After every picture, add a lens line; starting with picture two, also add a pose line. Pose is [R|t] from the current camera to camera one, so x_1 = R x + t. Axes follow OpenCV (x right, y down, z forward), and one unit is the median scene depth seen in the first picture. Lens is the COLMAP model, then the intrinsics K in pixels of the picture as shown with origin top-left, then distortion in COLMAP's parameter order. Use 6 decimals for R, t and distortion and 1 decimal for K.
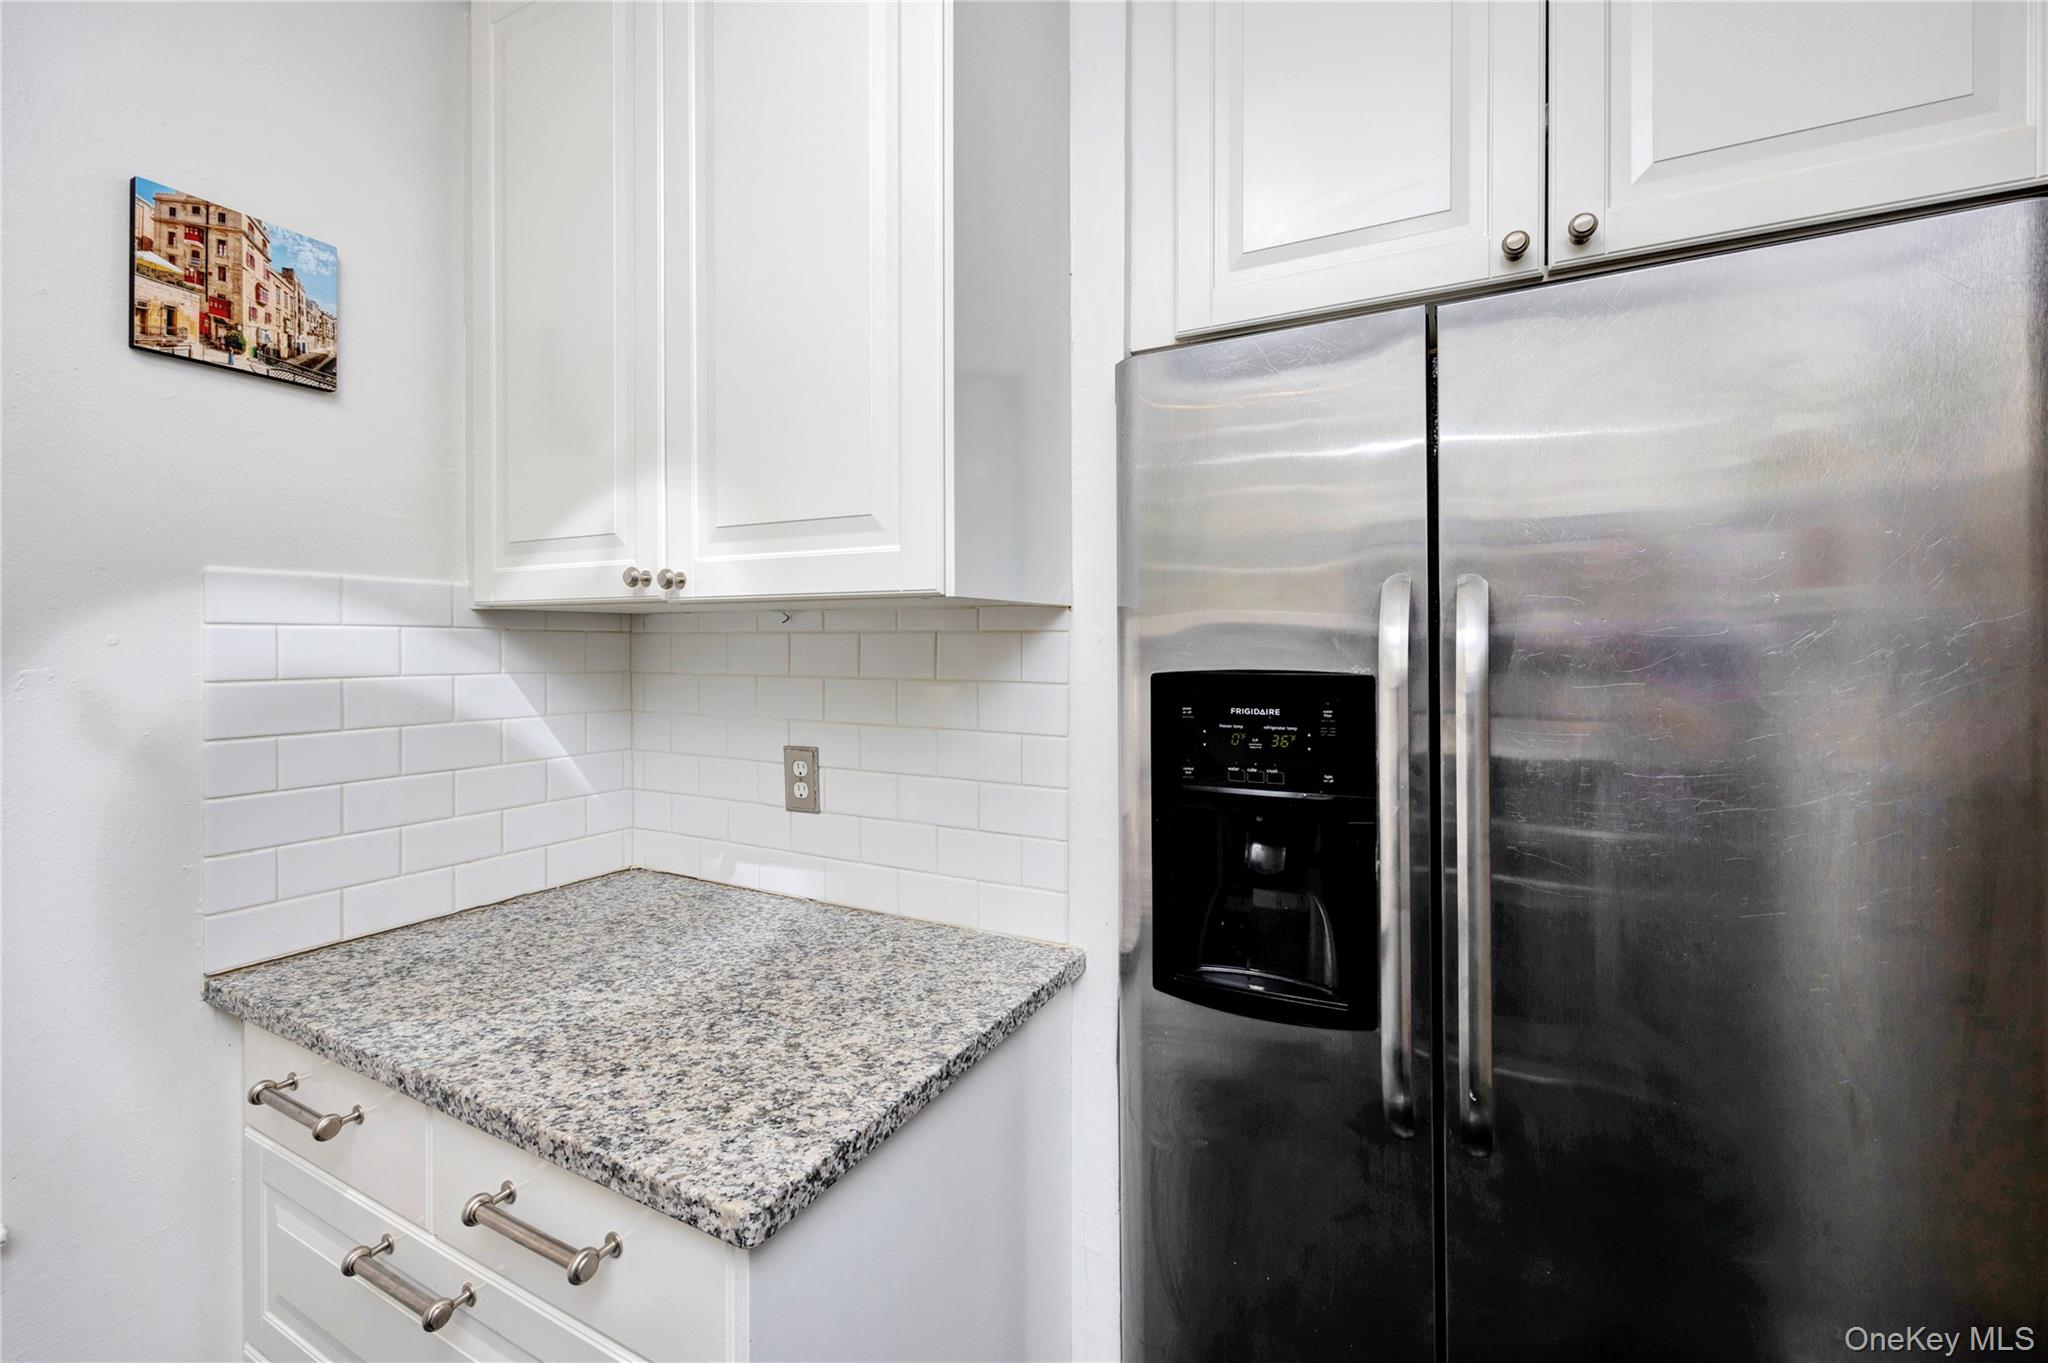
lens RADIAL K [[836.3, 0, 1014.2], [0, 836.3, 647.0], [0, 0, 1]] dist [-0.006299, 0.000058]
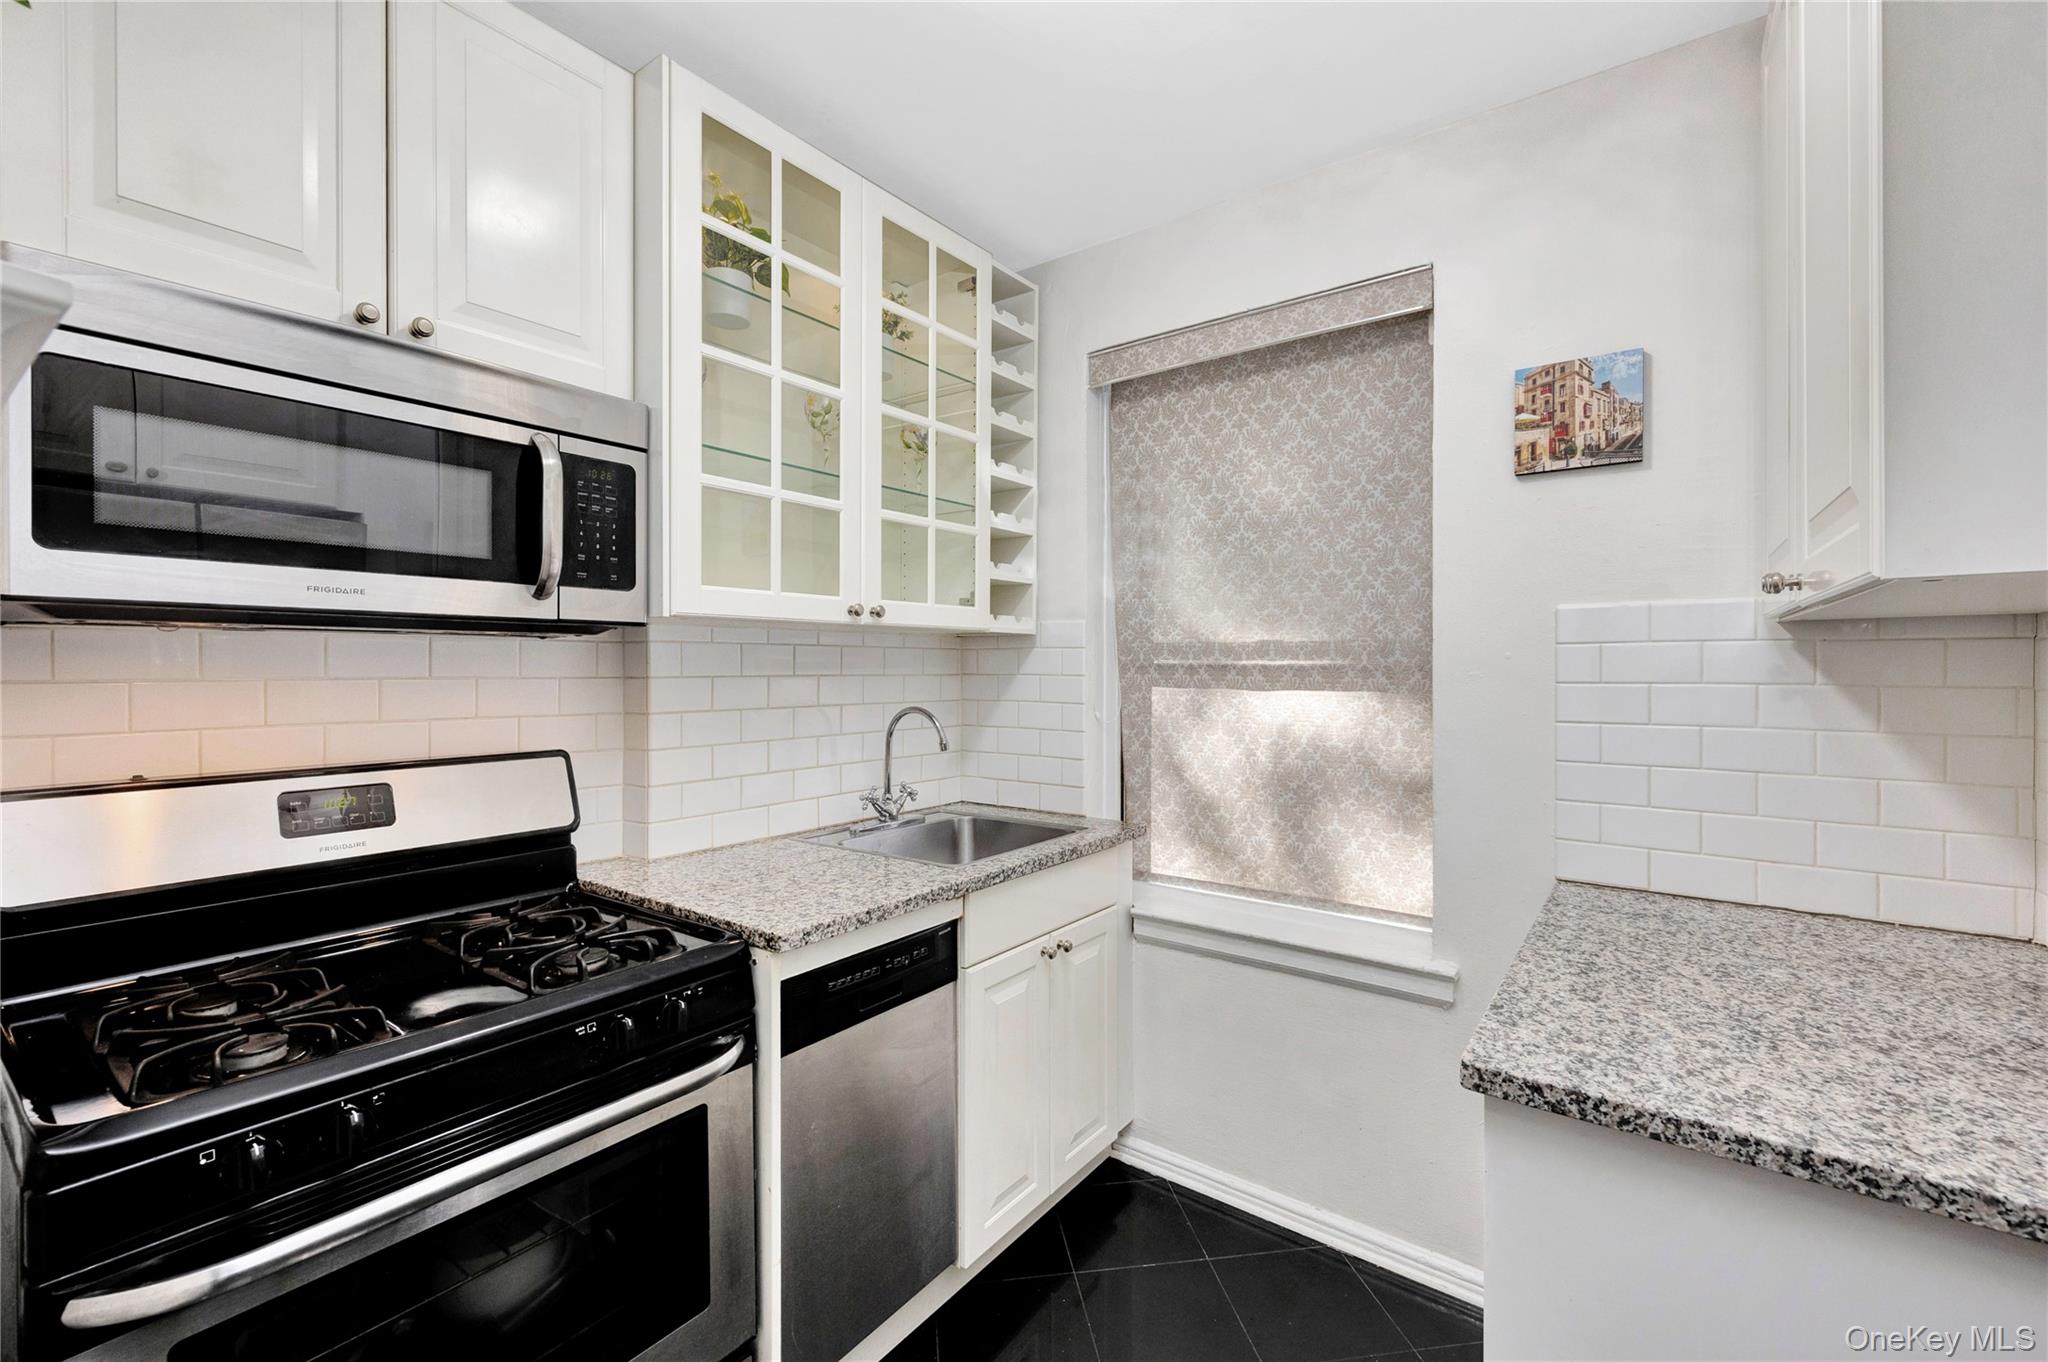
lens RADIAL K [[836.3, 0, 1014.2], [0, 836.3, 646.5], [0, 0, 1]] dist [-0.006299, 0.000058]
pose [[-0.167455, -0.026526, -0.985523, 0.723664], [0.000184, 0.999637, -0.026937, 0.018793], [0.985880, -0.004692, -0.167389, 0.306180]]
